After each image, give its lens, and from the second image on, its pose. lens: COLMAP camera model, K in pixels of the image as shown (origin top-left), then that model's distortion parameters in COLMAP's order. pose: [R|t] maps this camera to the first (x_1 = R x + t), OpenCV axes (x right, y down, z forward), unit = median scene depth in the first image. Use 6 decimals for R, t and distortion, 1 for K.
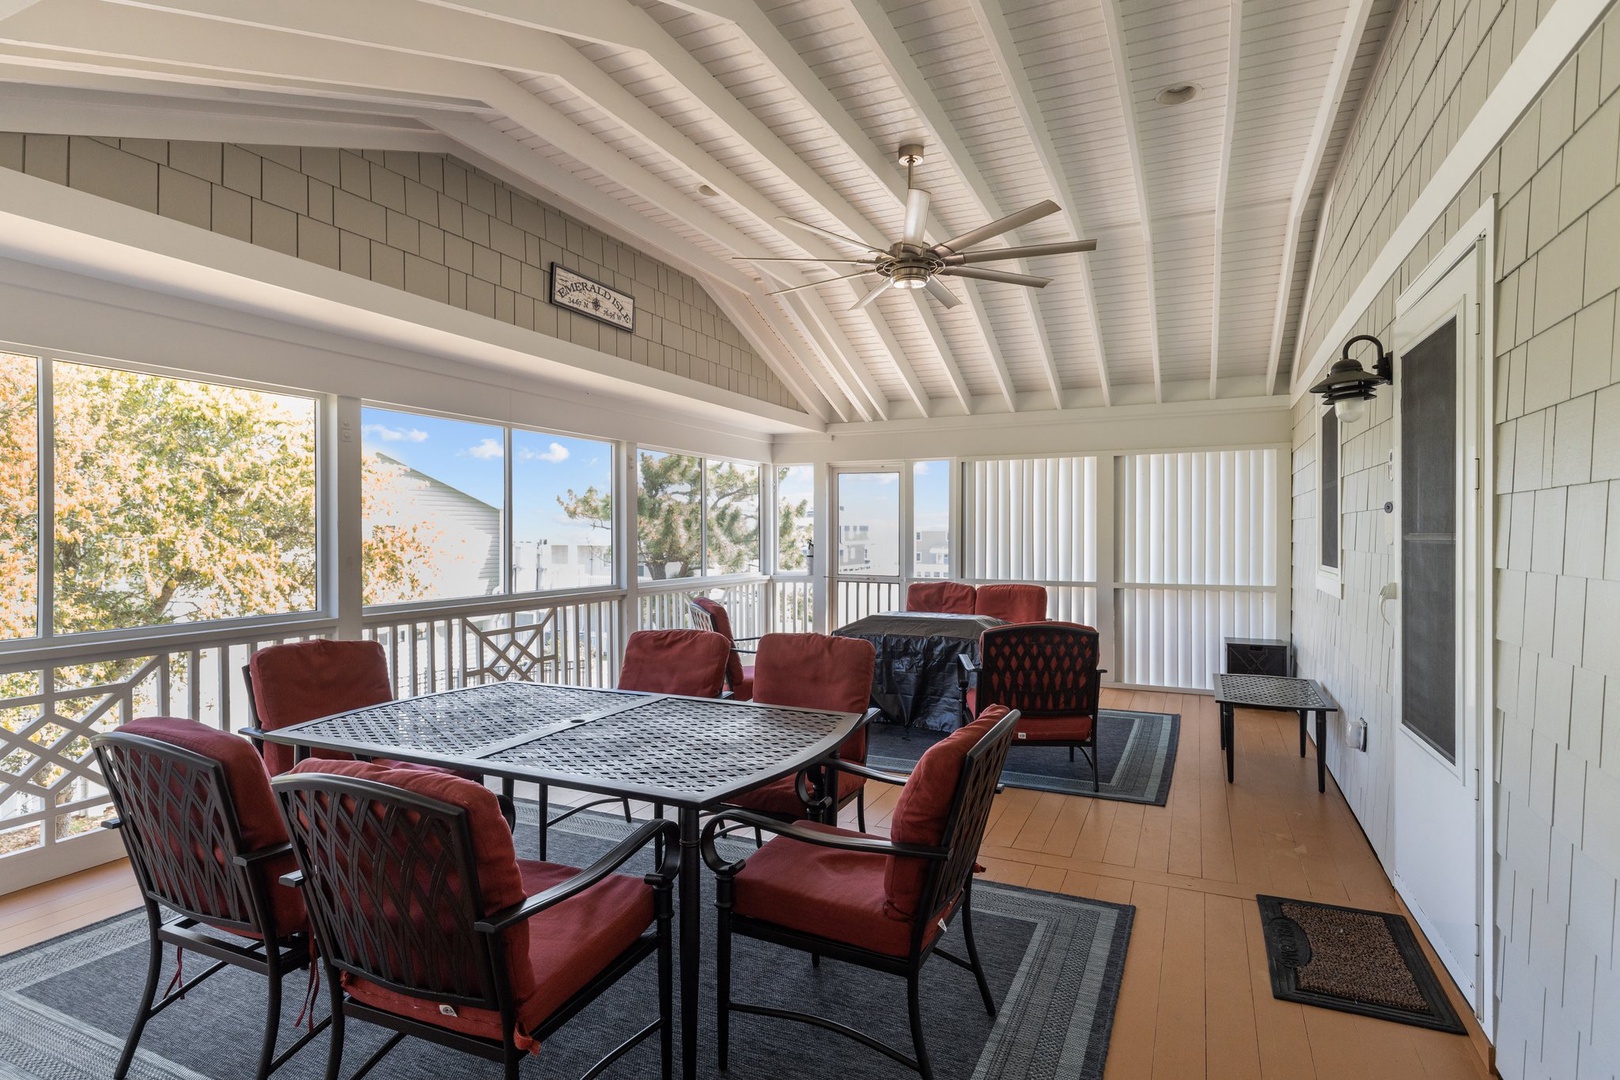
lens RADIAL K [[842.2, 0, 810.4], [0, 842.2, 534.2], [0, 0, 1]] dist [0.001367, -0.000042]
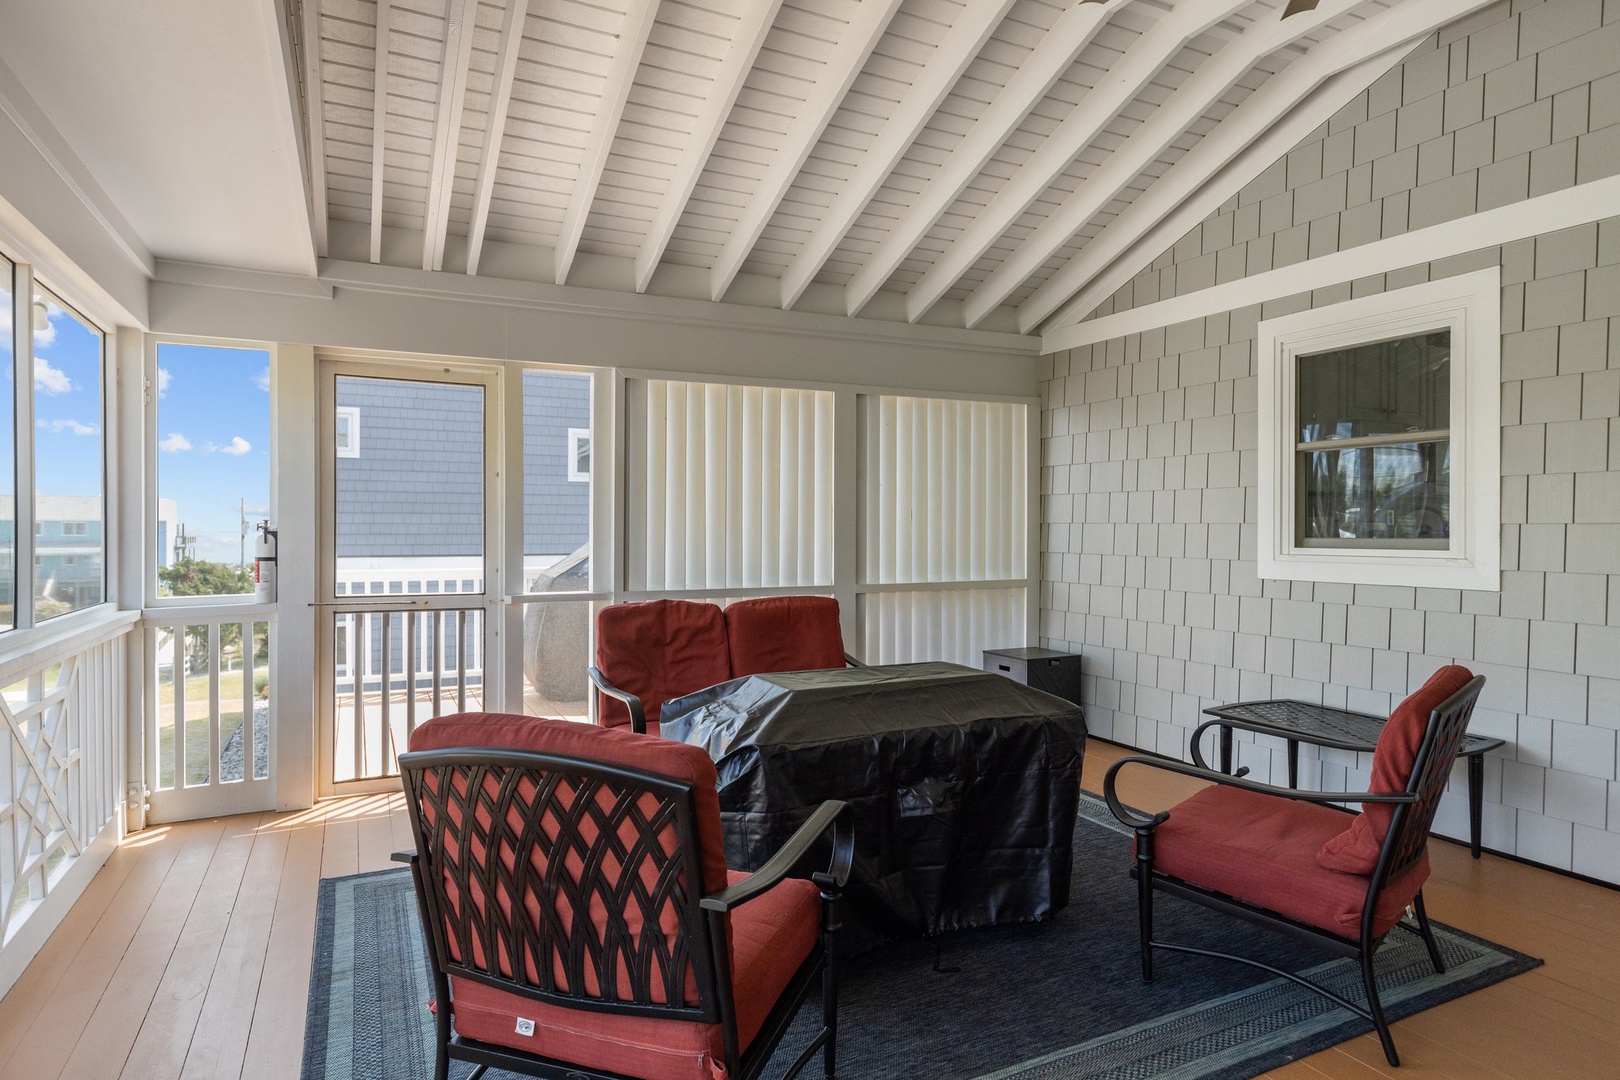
lens RADIAL K [[926.6, 0, 809.6], [0, 926.6, 533.9], [0, 0, 1]] dist [0.008061, 0.001151]
pose [[0.631751, -0.005814, 0.775150, -0.228775], [0.002715, 0.999982, 0.005288, 0.013636], [-0.775167, -0.001237, 0.631756, 0.579469]]
